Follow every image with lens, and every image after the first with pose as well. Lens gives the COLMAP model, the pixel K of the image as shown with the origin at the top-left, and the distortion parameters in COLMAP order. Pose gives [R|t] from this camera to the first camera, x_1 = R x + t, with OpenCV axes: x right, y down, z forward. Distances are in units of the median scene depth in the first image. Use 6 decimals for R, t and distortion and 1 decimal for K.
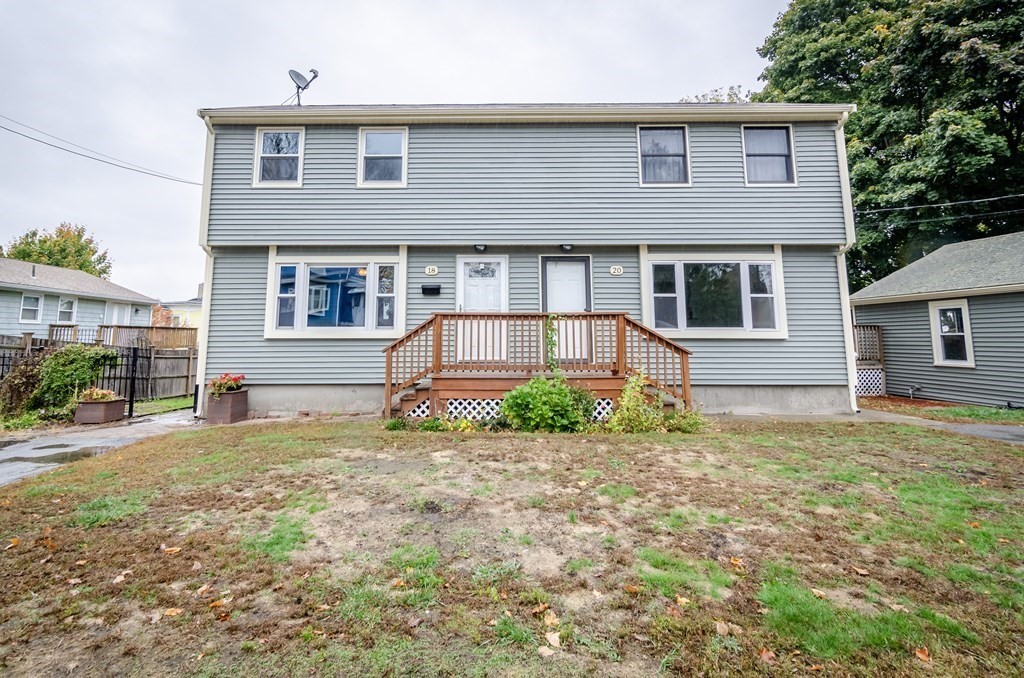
lens RADIAL K [[465.4, 0, 489.1], [0, 465.4, 309.5], [0, 0, 1]] dist [-0.003436, 0.000293]
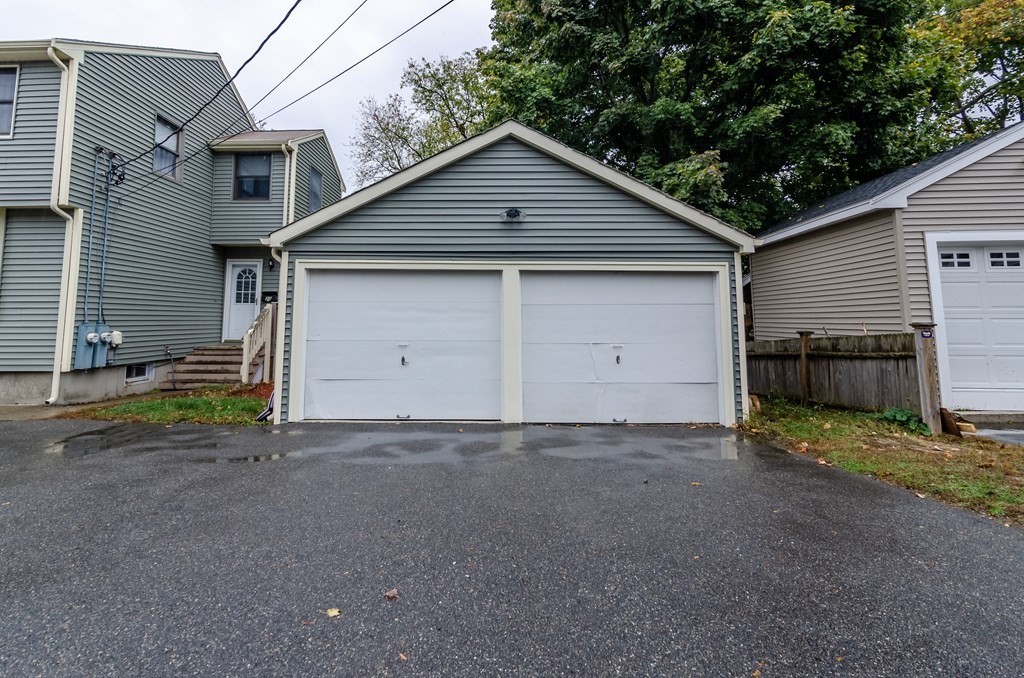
lens RADIAL K [[526.8, 0, 515.7], [0, 526.8, 304.0], [0, 0, 1]] dist [-0.003780, 0.004136]
pose [[0.998886, 0.000397, 0.047178, 1.565764], [-0.002169, 0.999294, 0.037508, -0.002127], [-0.047130, -0.037569, 0.998182, -0.016756]]
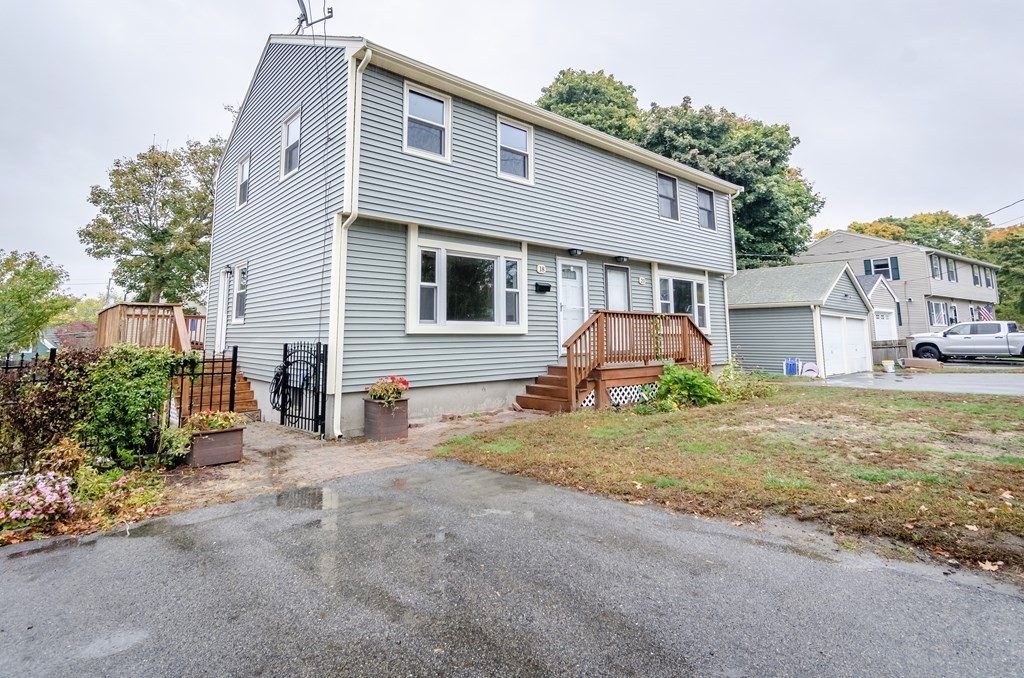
lens RADIAL K [[526.8, 0, 483.4], [0, 526.8, 287.9], [0, 0, 1]] dist [-0.003780, 0.004136]
pose [[0.766145, 0.058885, 0.639964, -0.980259], [-0.042632, 0.998257, -0.040815, 0.012409], [-0.641252, 0.003987, 0.767320, 0.177896]]
